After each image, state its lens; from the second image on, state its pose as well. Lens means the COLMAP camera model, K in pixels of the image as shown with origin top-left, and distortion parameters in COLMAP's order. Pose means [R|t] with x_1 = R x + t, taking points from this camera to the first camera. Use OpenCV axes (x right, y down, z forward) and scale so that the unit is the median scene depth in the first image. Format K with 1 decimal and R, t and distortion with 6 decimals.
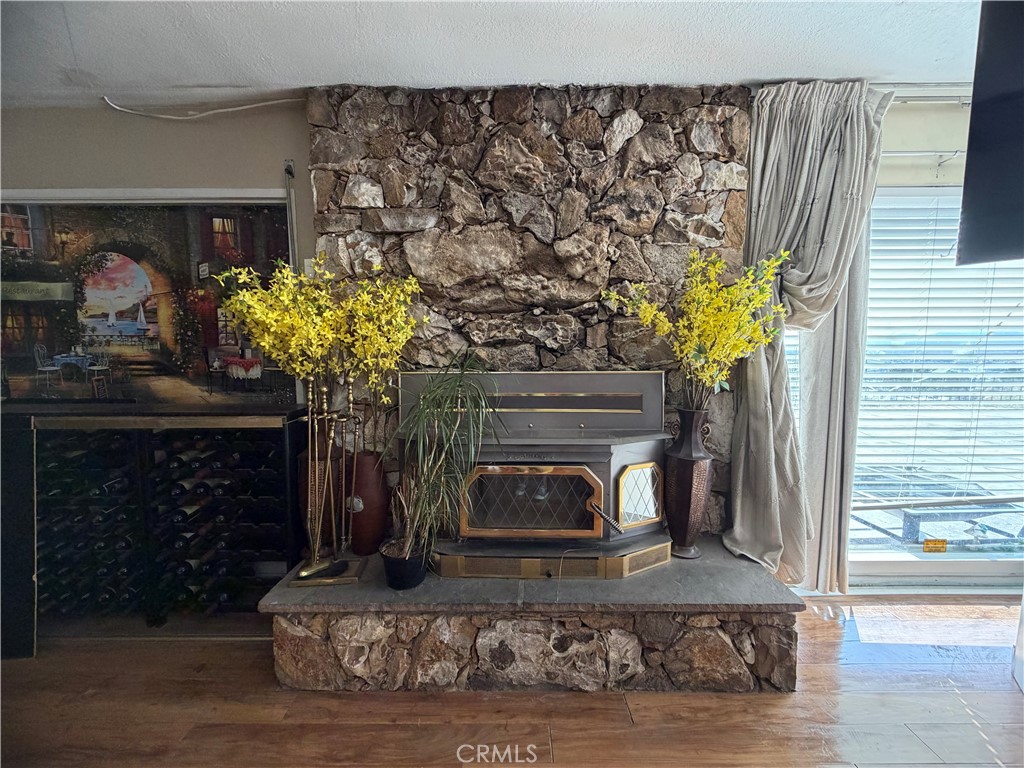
lens RADIAL K [[407.7, 0, 511.1], [0, 407.7, 384.1], [0, 0, 1]] dist [0.002971, -0.000662]
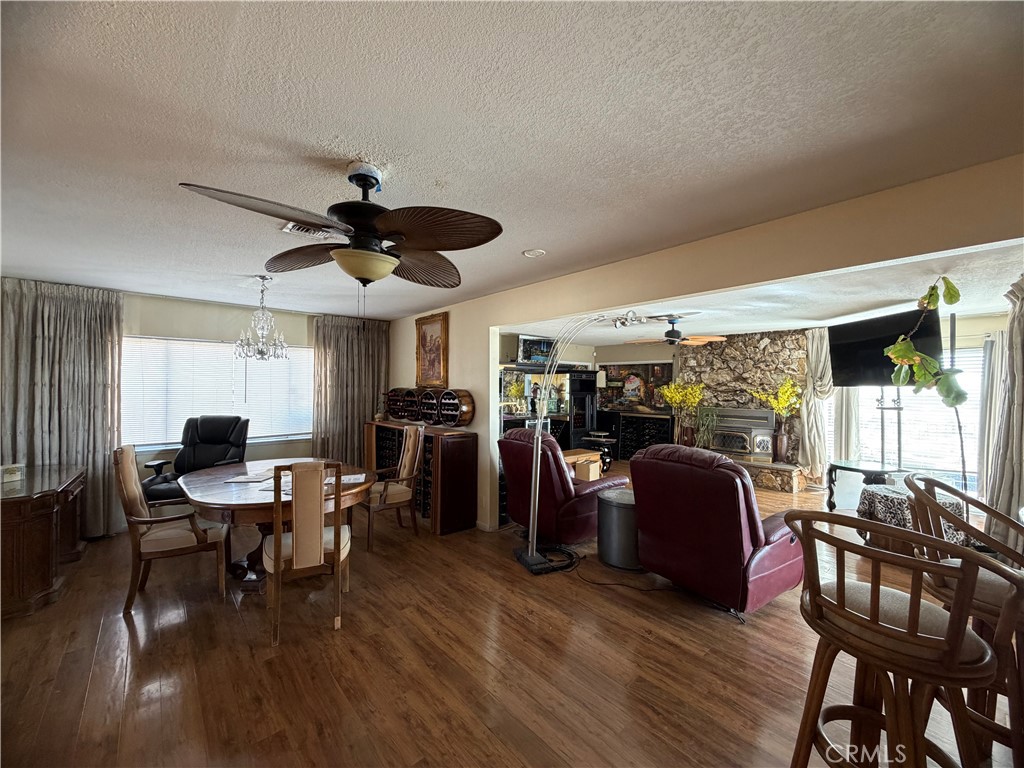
lens RADIAL K [[407.7, 0, 511.0], [0, 407.7, 386.6], [0, 0, 1]] dist [0.002971, -0.000662]
pose [[0.665002, 0.010171, -0.746772, 1.480178], [-0.075992, 0.995639, -0.054110, 0.125667], [0.742965, 0.092732, 0.662875, -3.005841]]
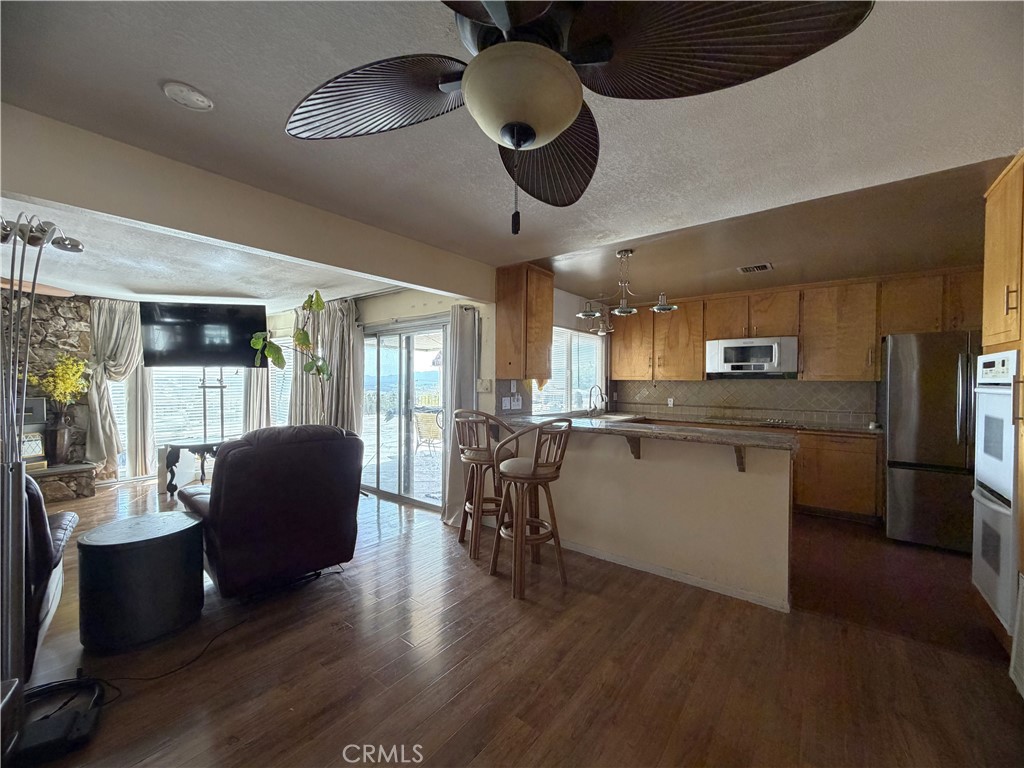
lens RADIAL K [[407.7, 0, 509.9], [0, 407.7, 385.4], [0, 0, 1]] dist [0.002971, -0.000662]
pose [[0.618739, -0.003166, 0.785590, 0.160819], [0.060978, 0.997169, -0.044008, 0.185803], [-0.783227, 0.075133, 0.617180, -2.940675]]
